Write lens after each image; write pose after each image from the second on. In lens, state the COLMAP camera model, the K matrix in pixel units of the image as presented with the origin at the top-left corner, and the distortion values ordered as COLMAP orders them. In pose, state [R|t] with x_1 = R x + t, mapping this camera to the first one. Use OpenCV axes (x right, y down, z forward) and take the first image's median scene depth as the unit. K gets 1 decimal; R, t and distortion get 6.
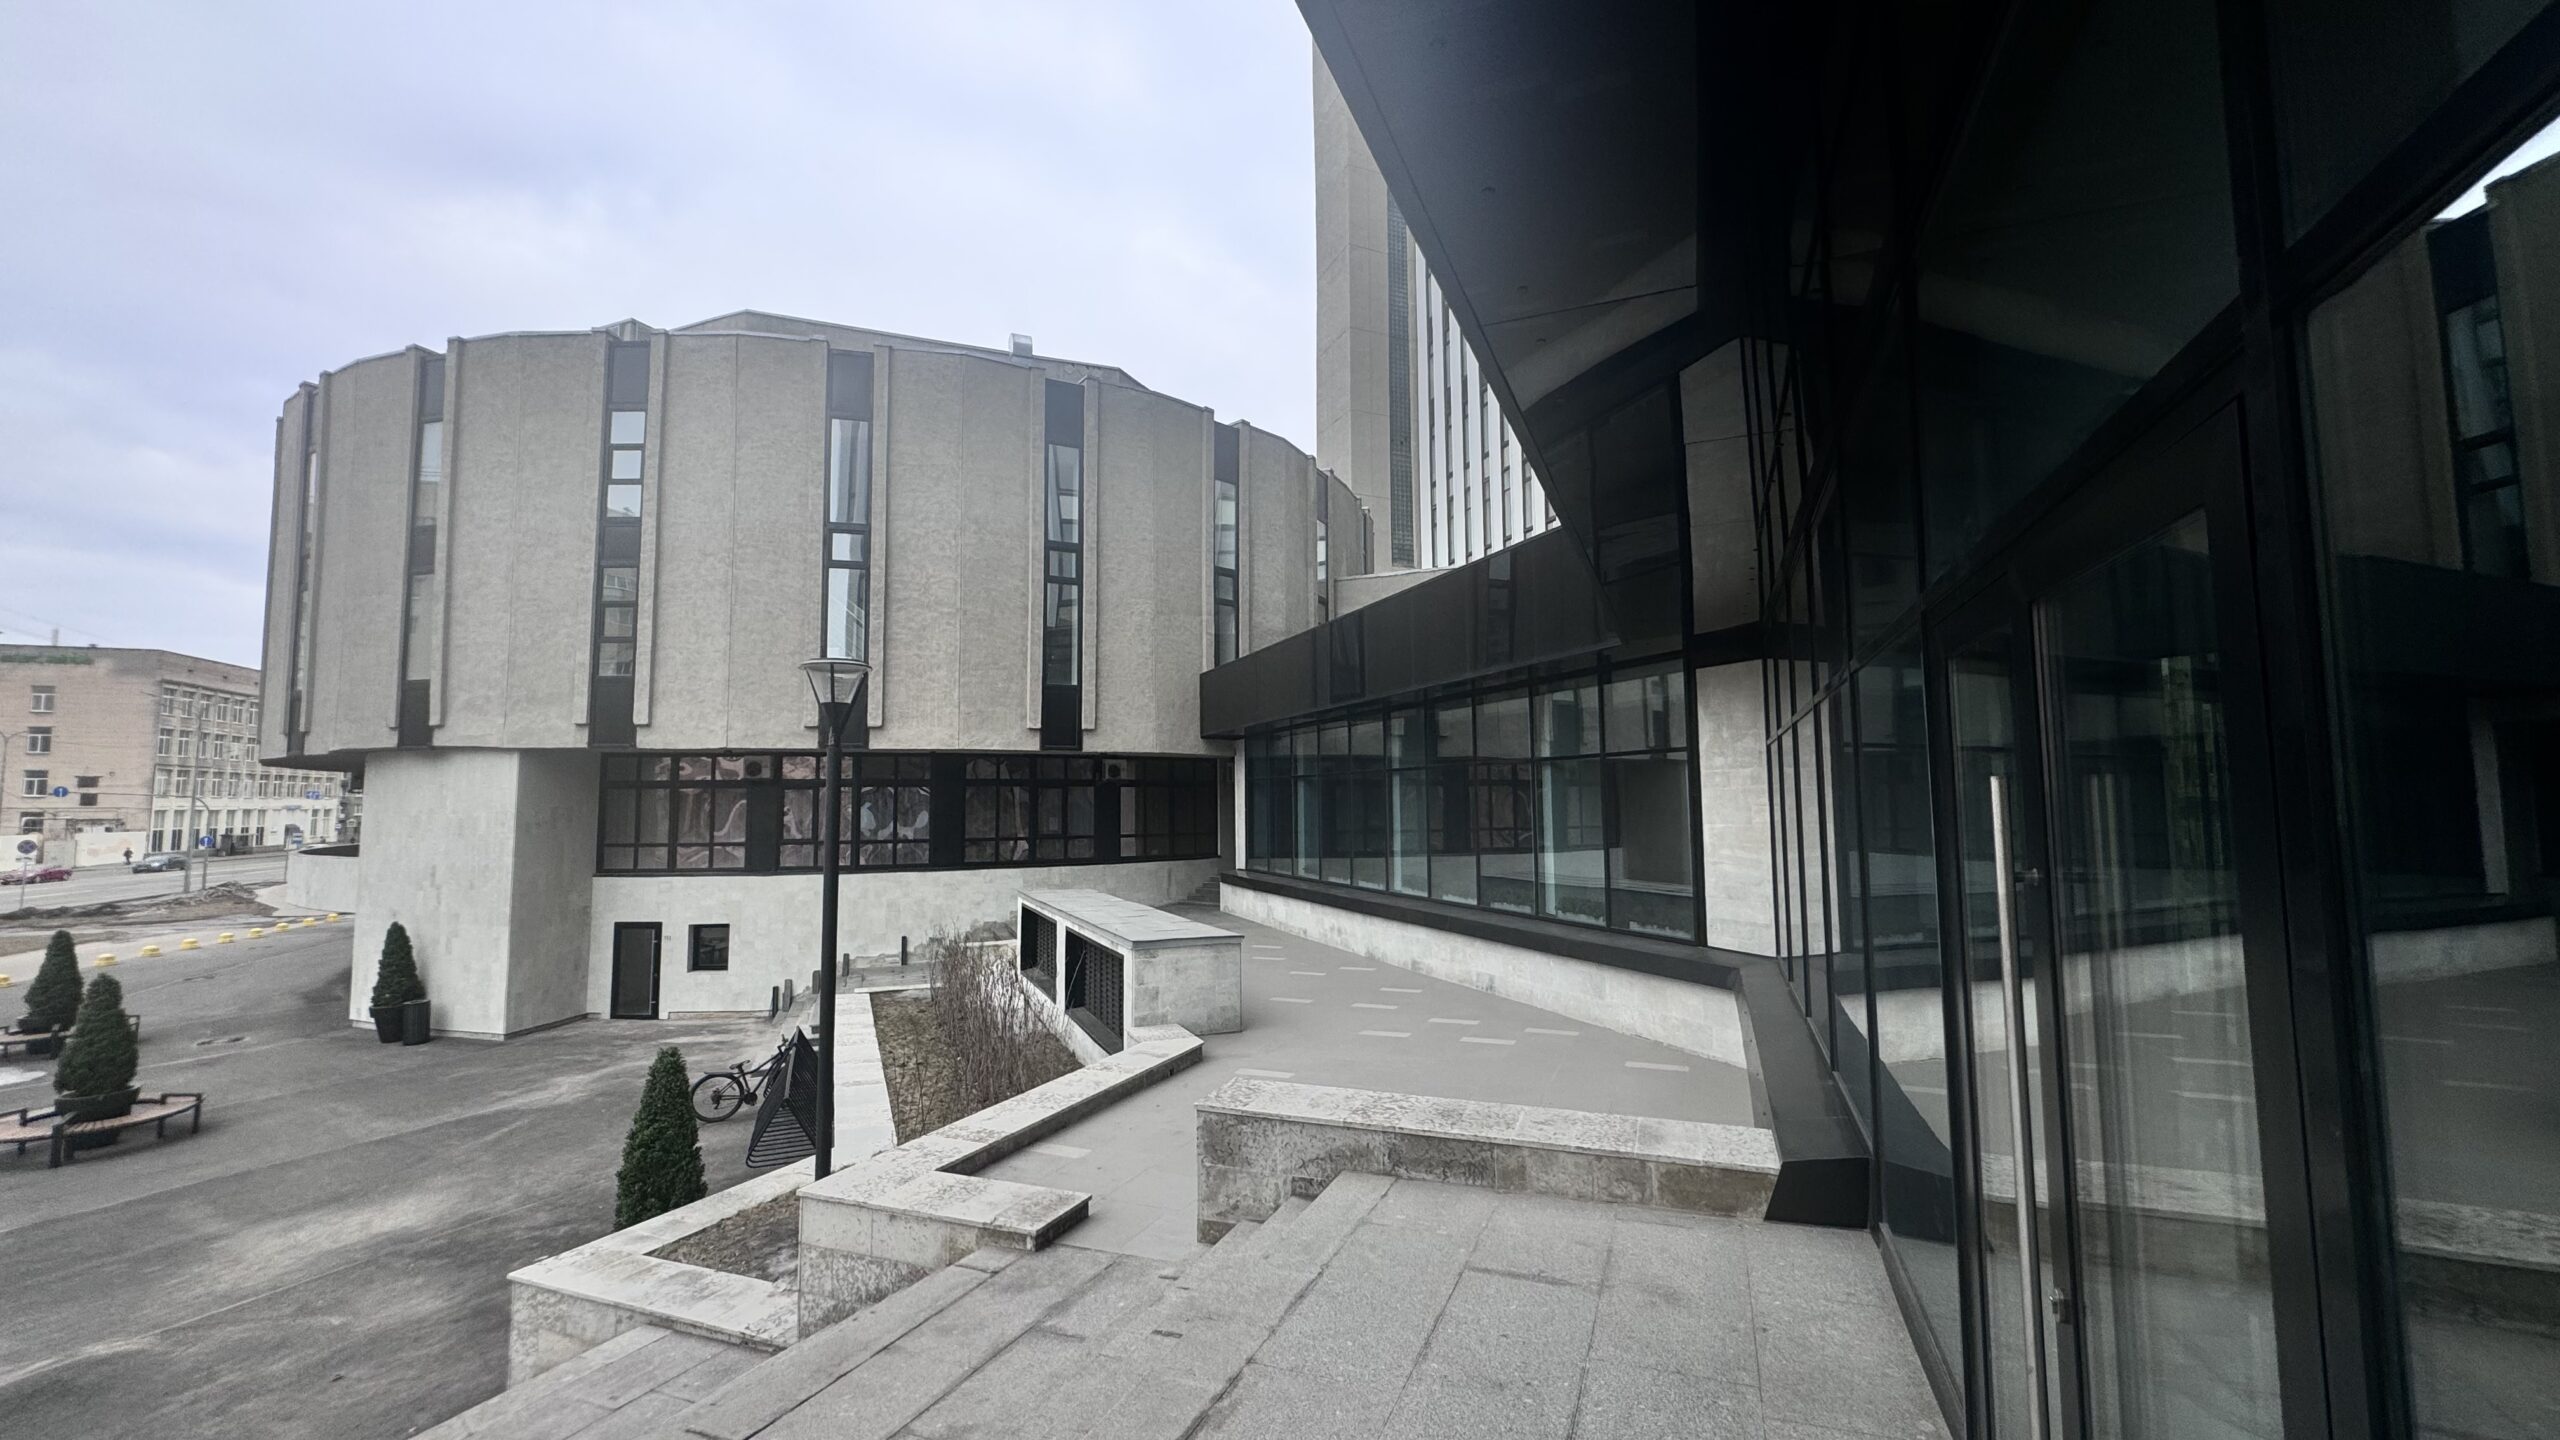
lens RADIAL K [[1010.2, 0, 1273.2], [0, 1010.2, 725.7], [0, 0, 1]] dist [0.000539, -0.000155]
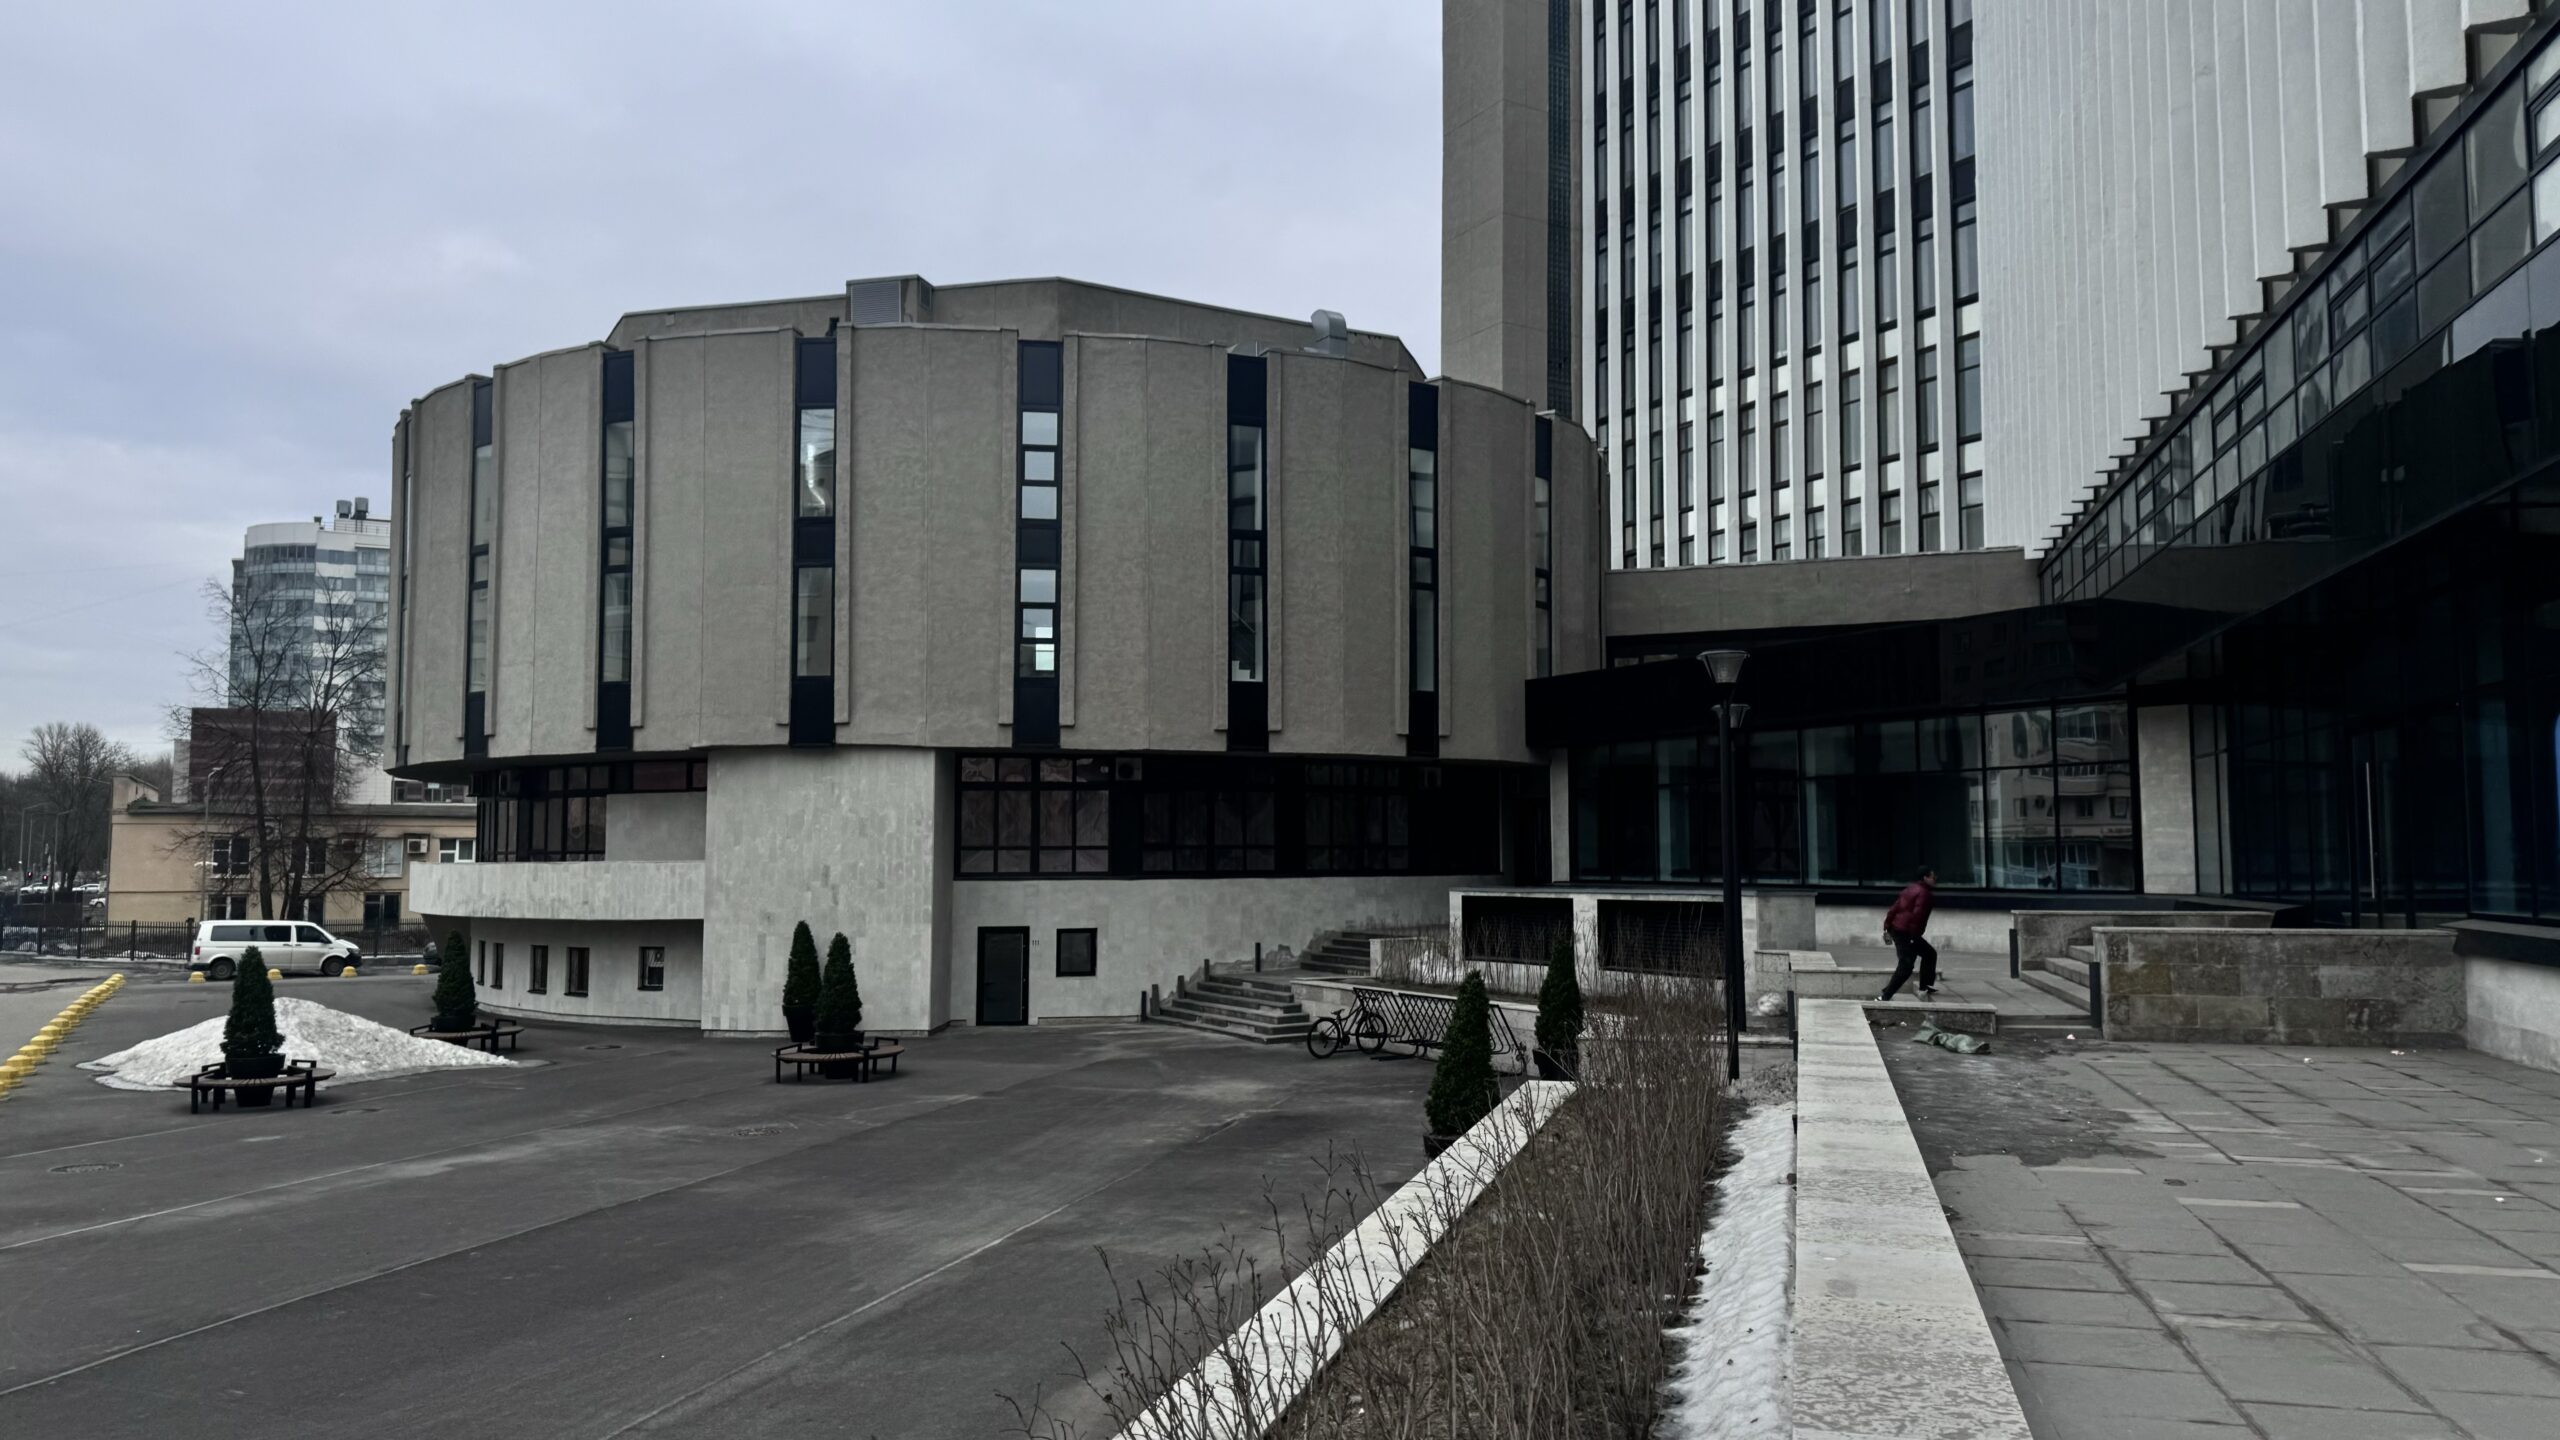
lens RADIAL K [[1760.8, 0, 1275.5], [0, 1760.8, 738.8], [0, 0, 1]] dist [0.115984, -0.146416]
pose [[0.990730, 0.014532, 0.135063, -0.624049], [-0.015910, 0.999832, 0.009127, -0.007031], [-0.134907, -0.011191, 0.990795, -0.753538]]
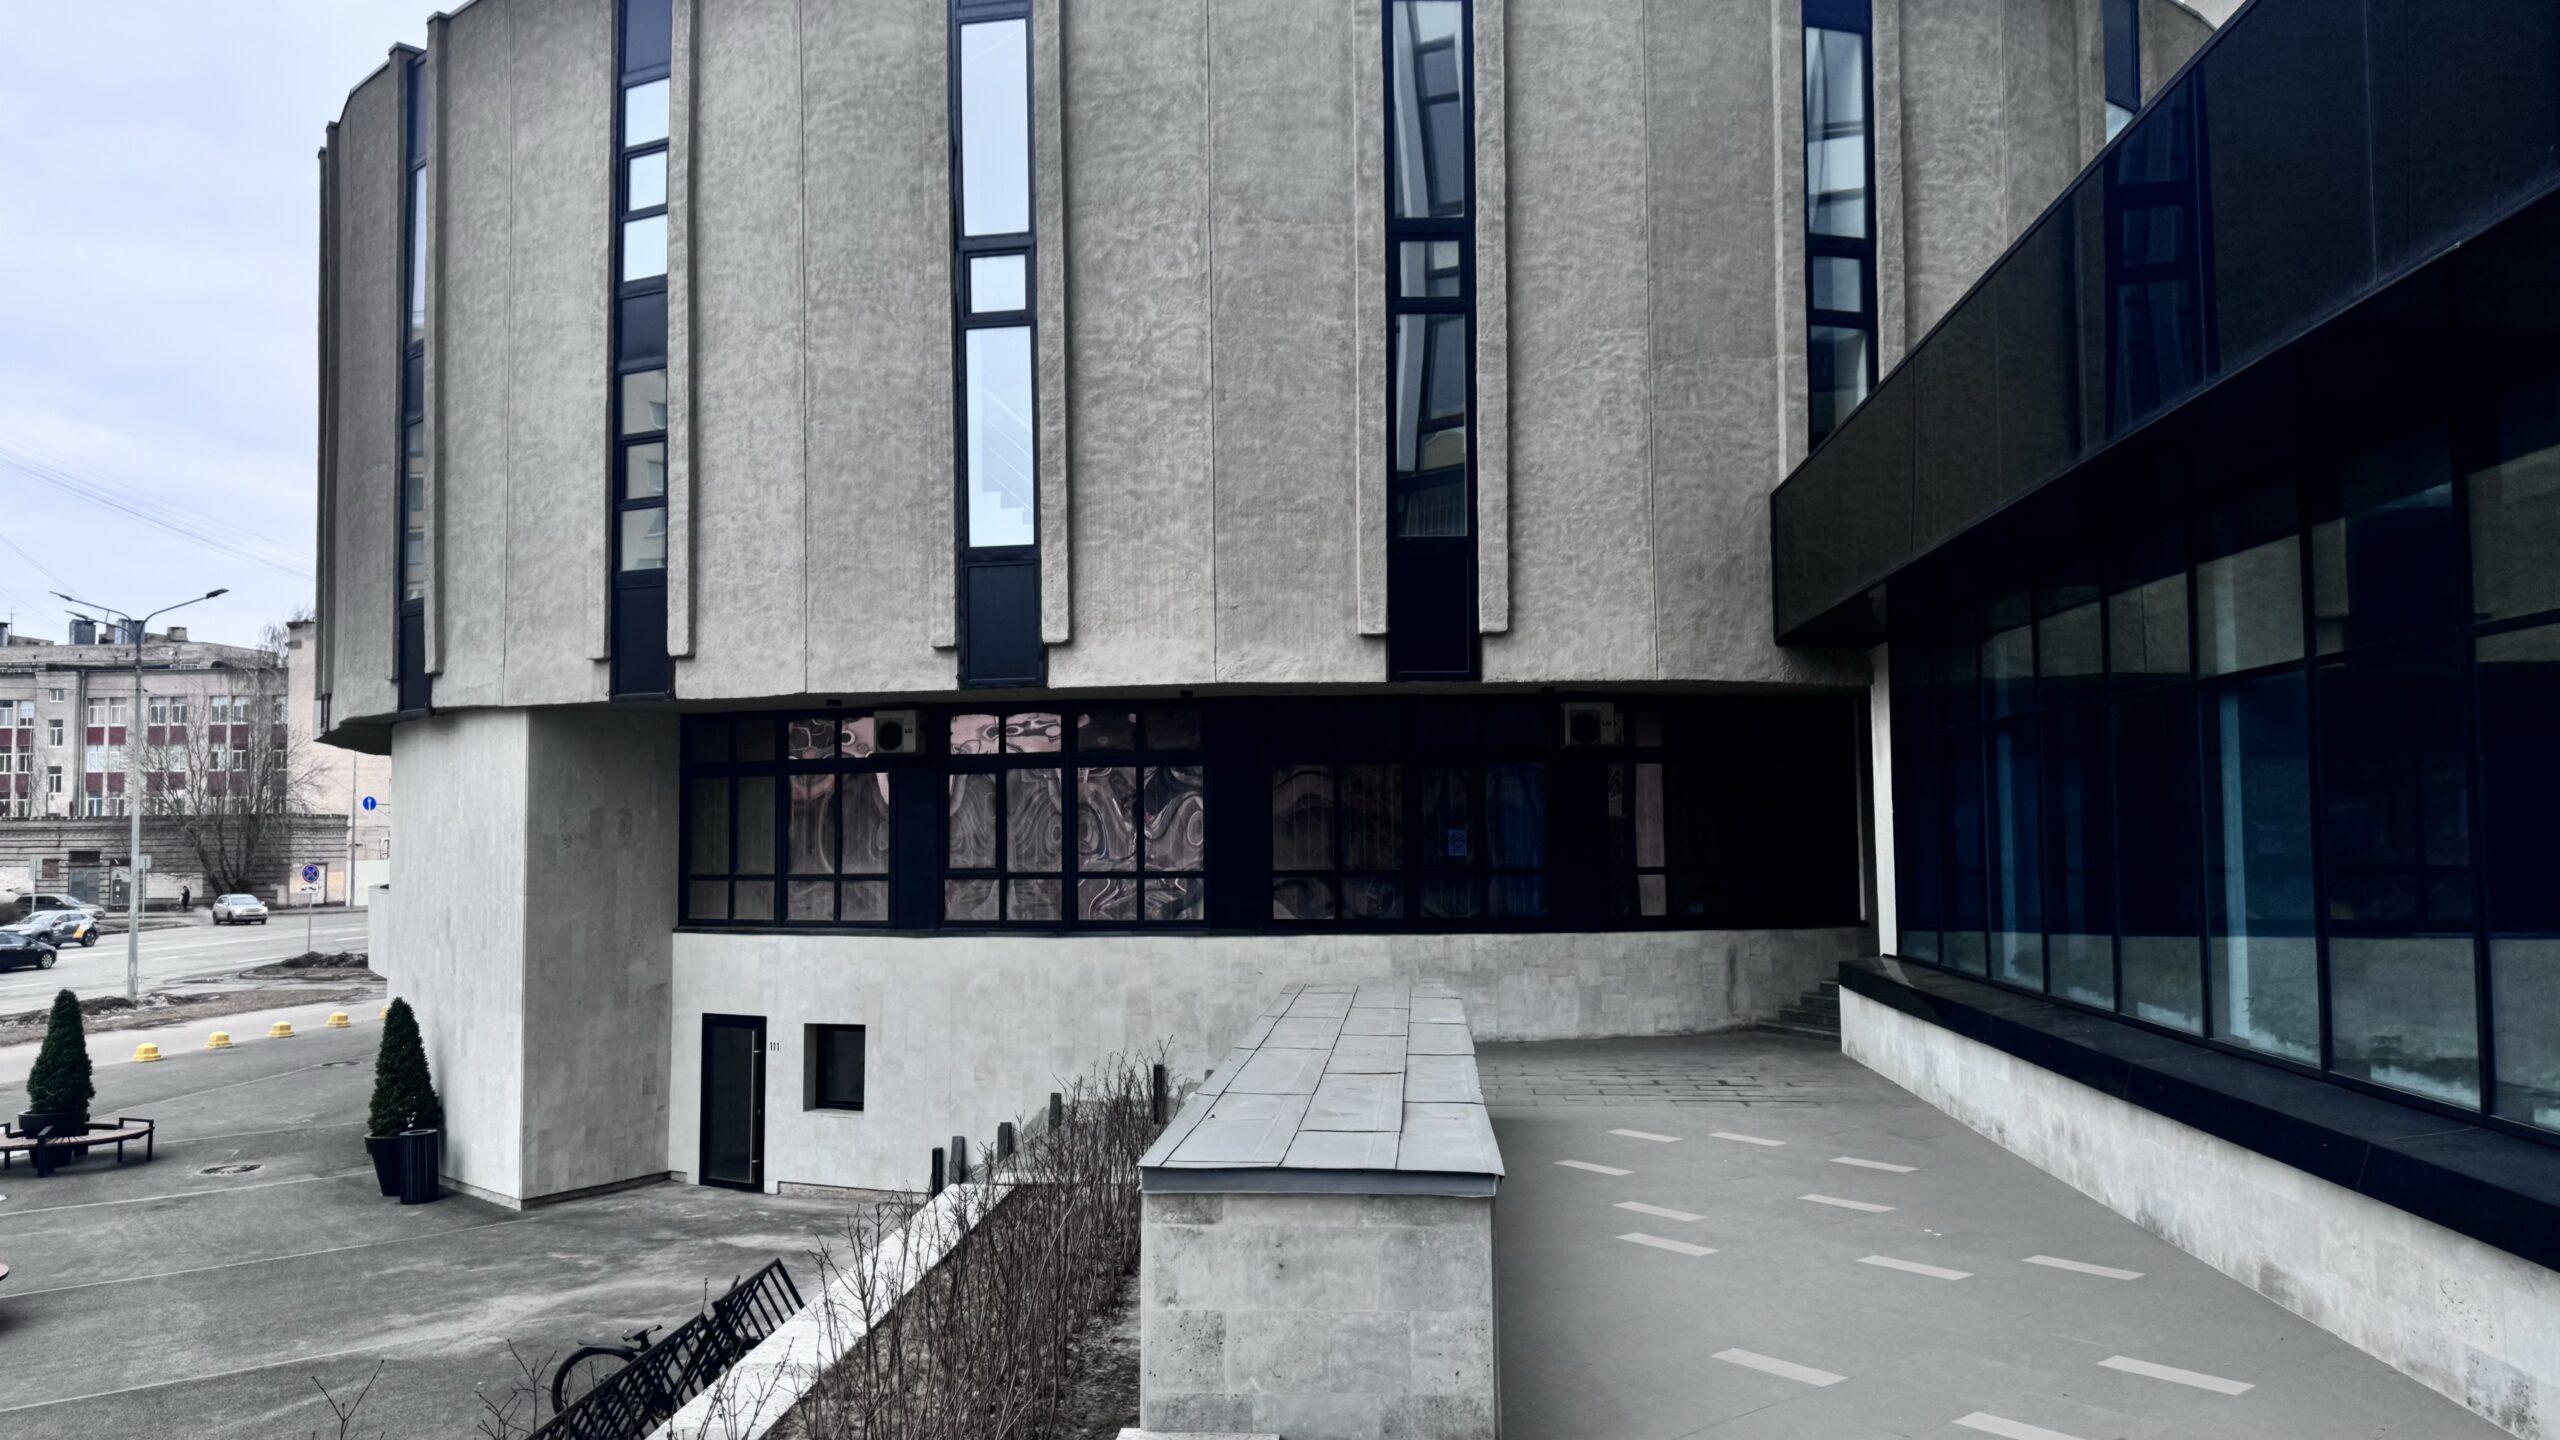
lens RADIAL K [[1760.8, 0, 1275.5], [0, 1760.8, 738.8], [0, 0, 1]] dist [0.115984, -0.146416]
pose [[0.890891, -0.022336, -0.453667, 0.091450], [0.035799, 0.999136, 0.021109, 0.033224], [0.452803, -0.035046, 0.890921, 0.273217]]
